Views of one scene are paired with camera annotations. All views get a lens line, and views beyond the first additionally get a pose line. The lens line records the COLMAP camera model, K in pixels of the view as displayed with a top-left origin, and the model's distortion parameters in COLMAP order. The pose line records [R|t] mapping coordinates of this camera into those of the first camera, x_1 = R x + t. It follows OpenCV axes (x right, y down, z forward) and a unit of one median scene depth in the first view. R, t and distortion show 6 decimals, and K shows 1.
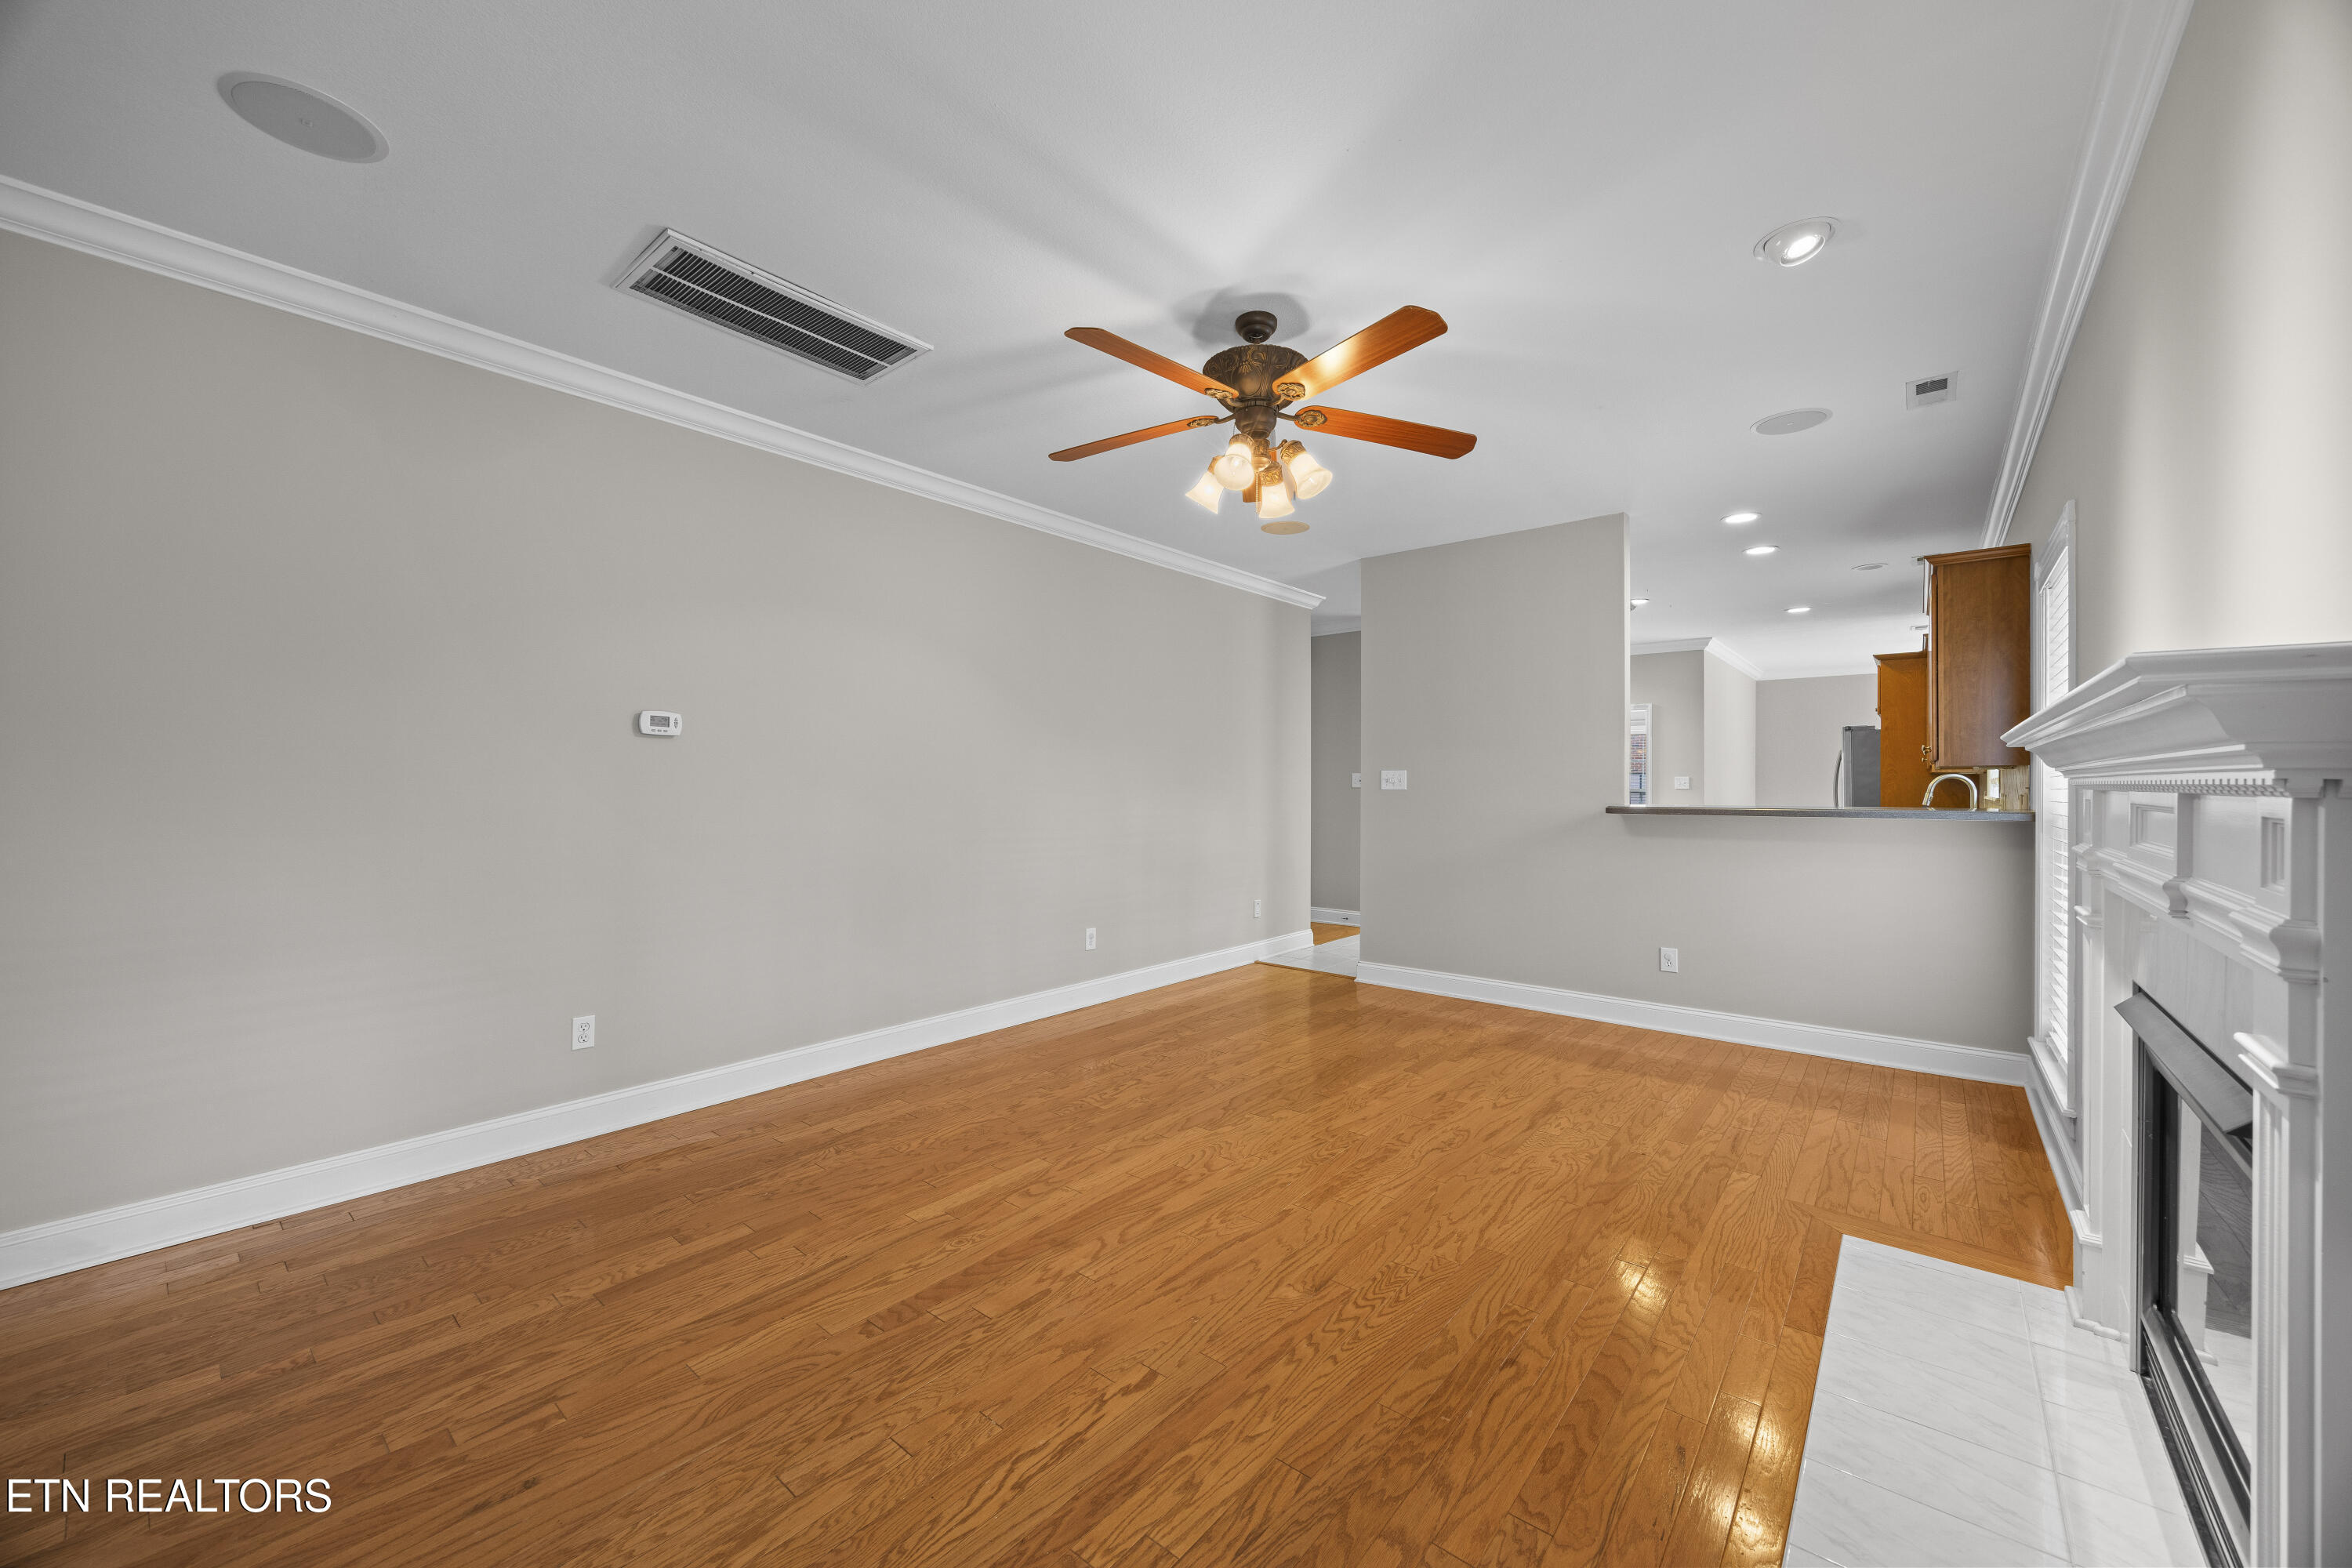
lens RADIAL K [[893.5, 0, 1176.9], [0, 893.5, 780.4], [0, 0, 1]] dist [-0.003127, -0.000513]
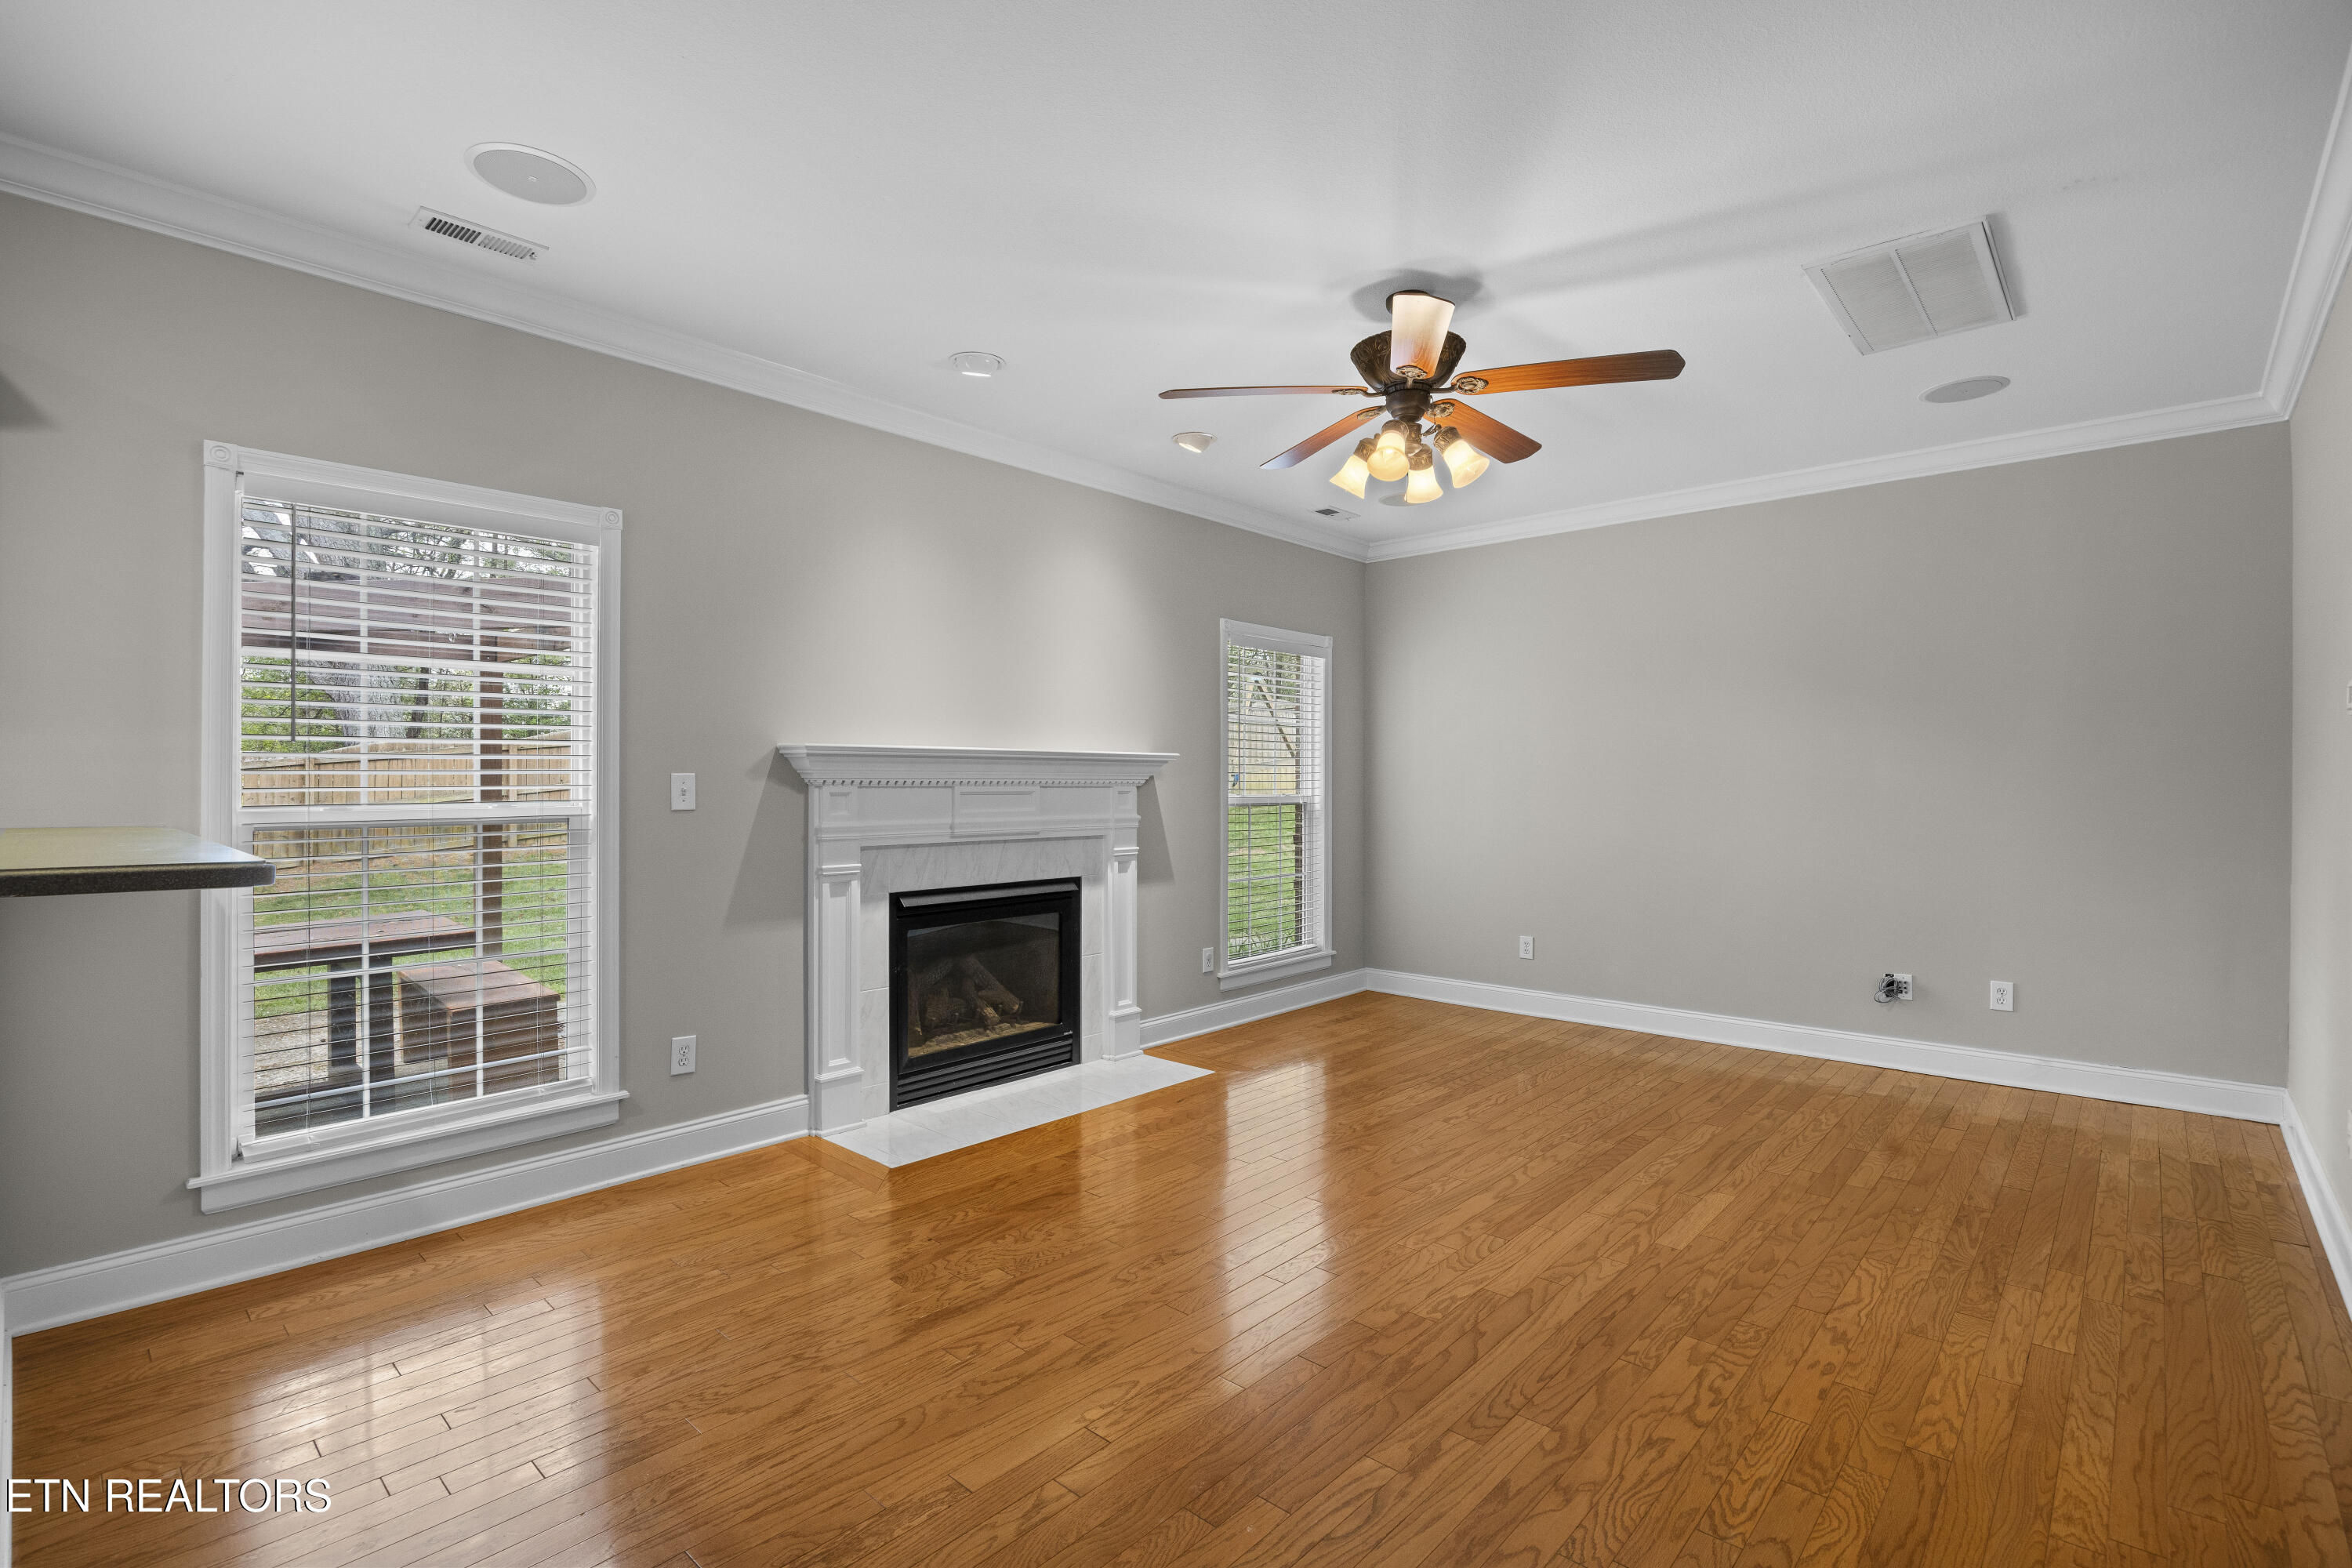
lens RADIAL K [[1062.8, 0, 1186.2], [0, 1062.8, 777.6], [0, 0, 1]] dist [-0.012148, 0.000192]
pose [[-0.999298, -0.004021, 0.037243, 0.242816], [-0.004333, 0.999956, -0.008318, 0.005929], [-0.037208, -0.008473, -0.999272, 1.854984]]
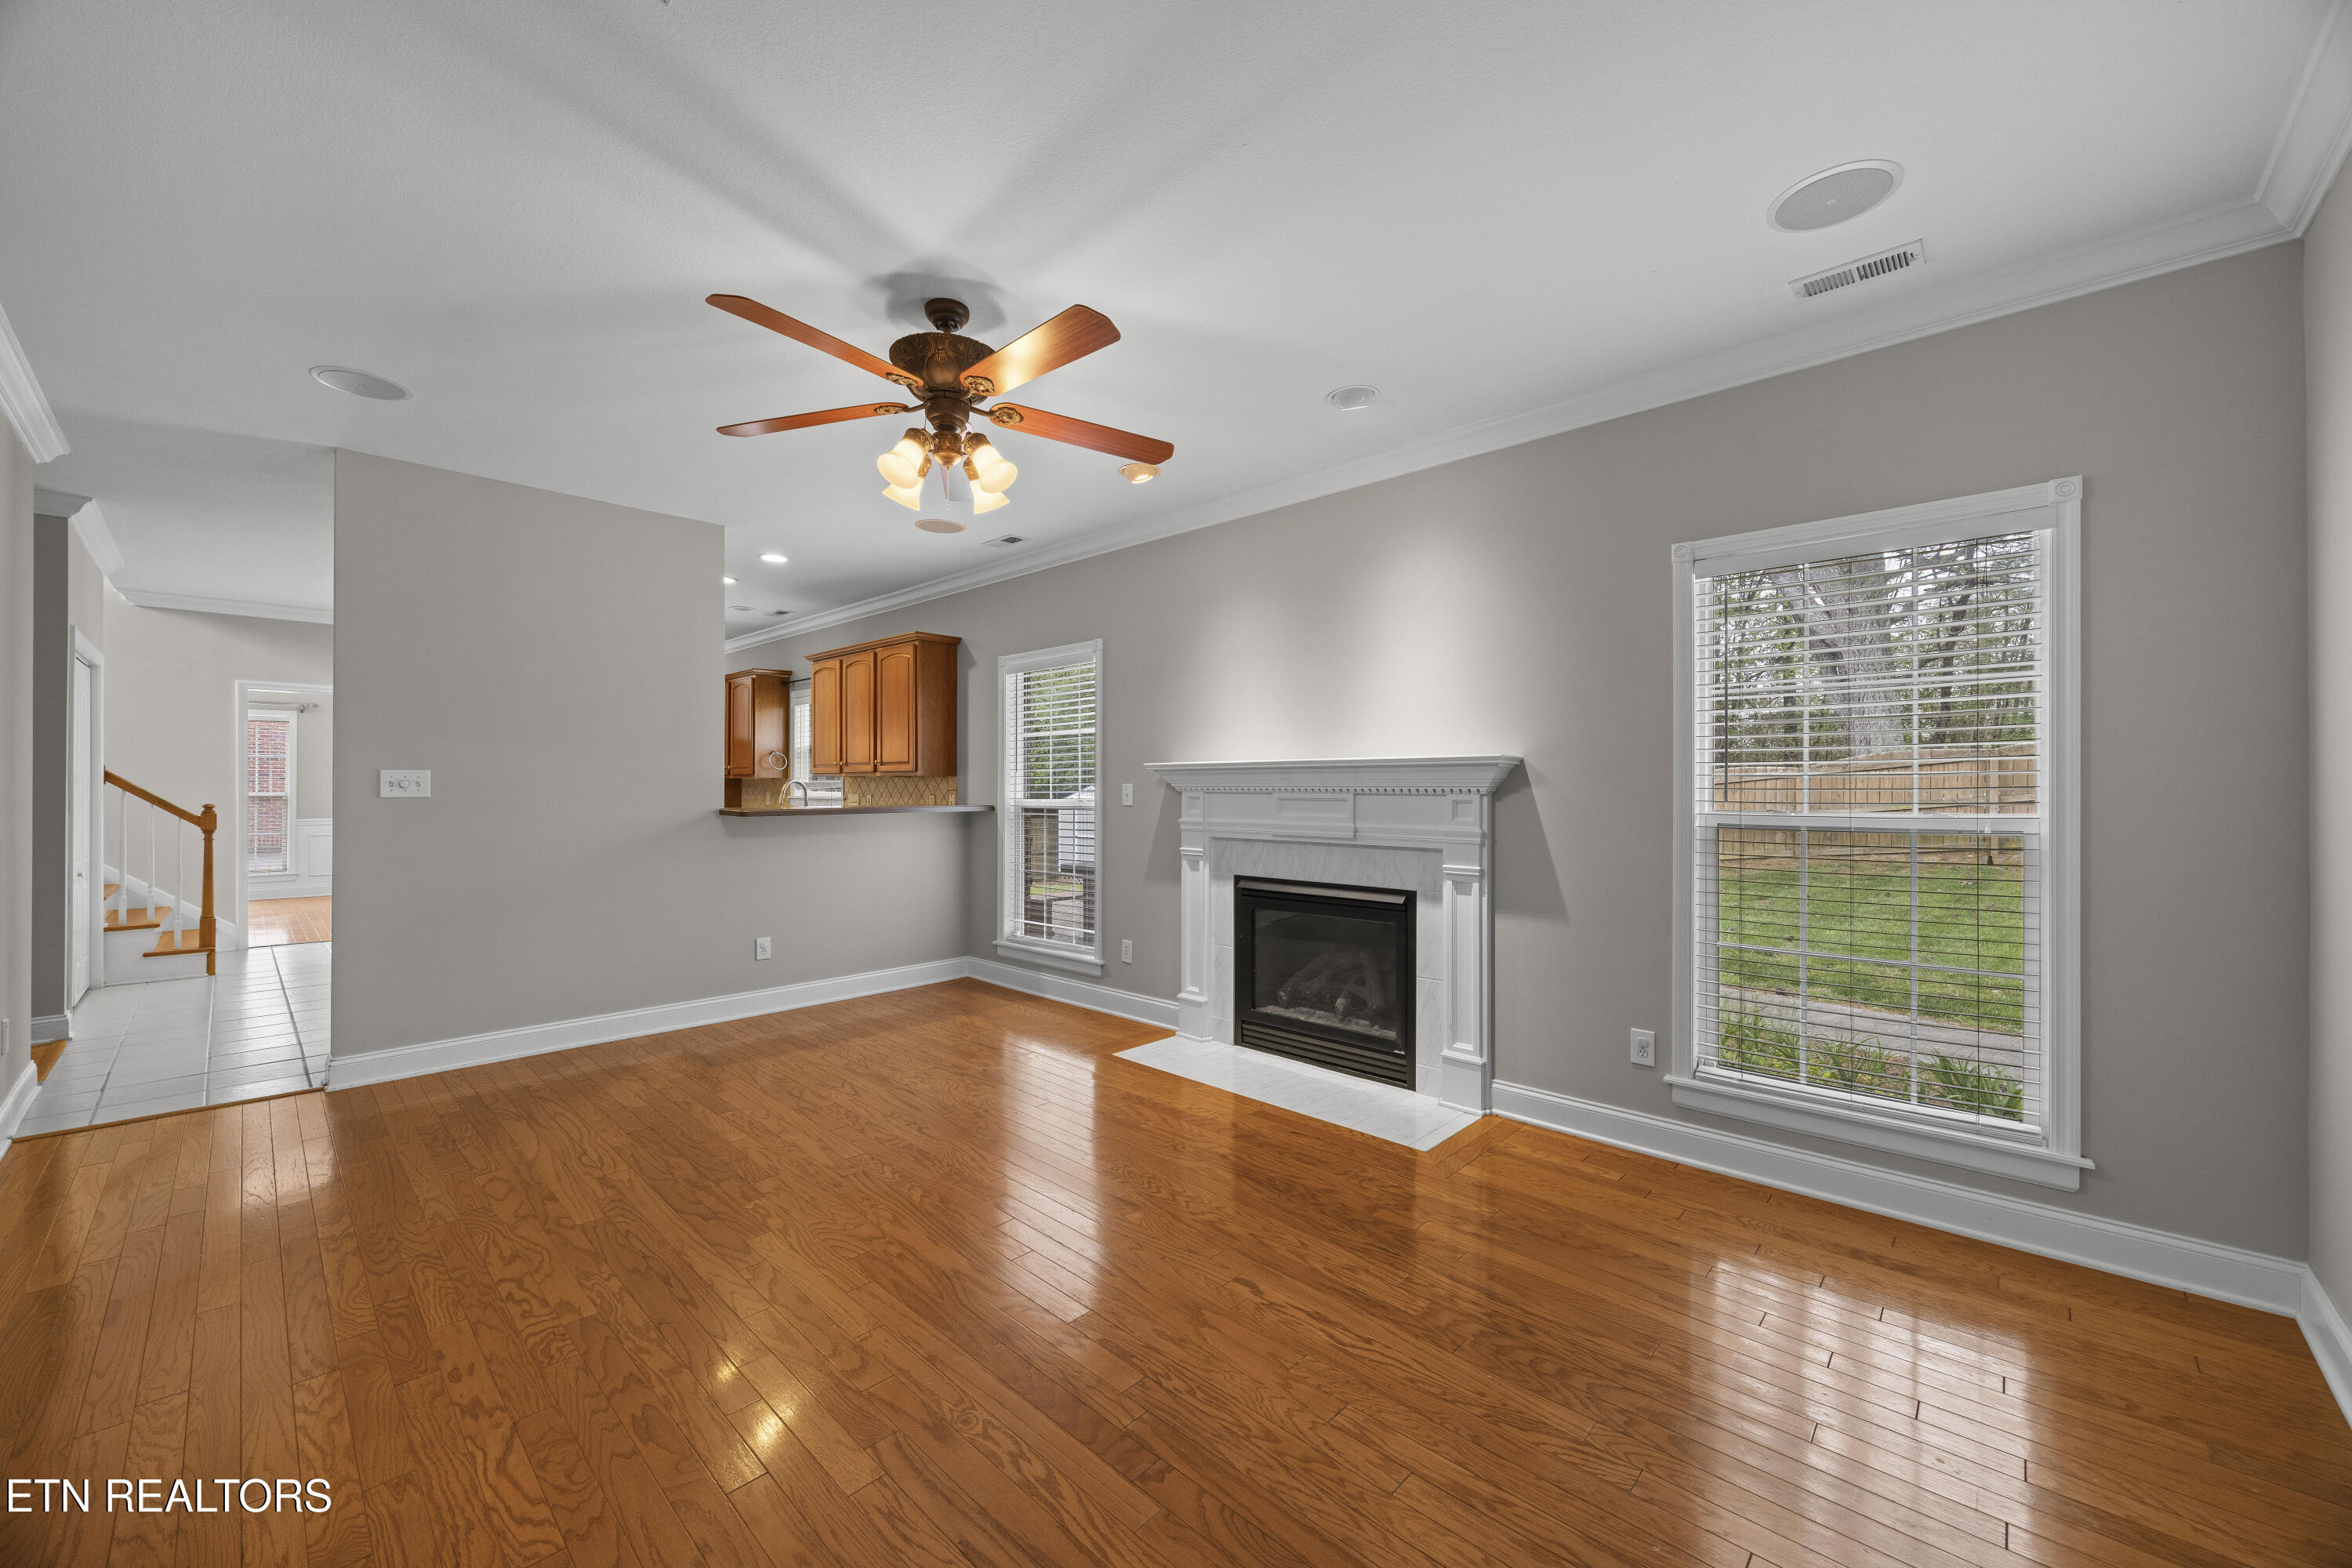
lens RADIAL K [[893.5, 0, 1189.4], [0, 893.5, 783.2], [0, 0, 1]] dist [-0.003127, -0.000513]
pose [[0.048030, 0.003292, 0.998840, -0.742198], [-0.005493, 0.999980, -0.003032, -0.002980], [-0.998831, -0.005341, 0.048047, 0.603464]]
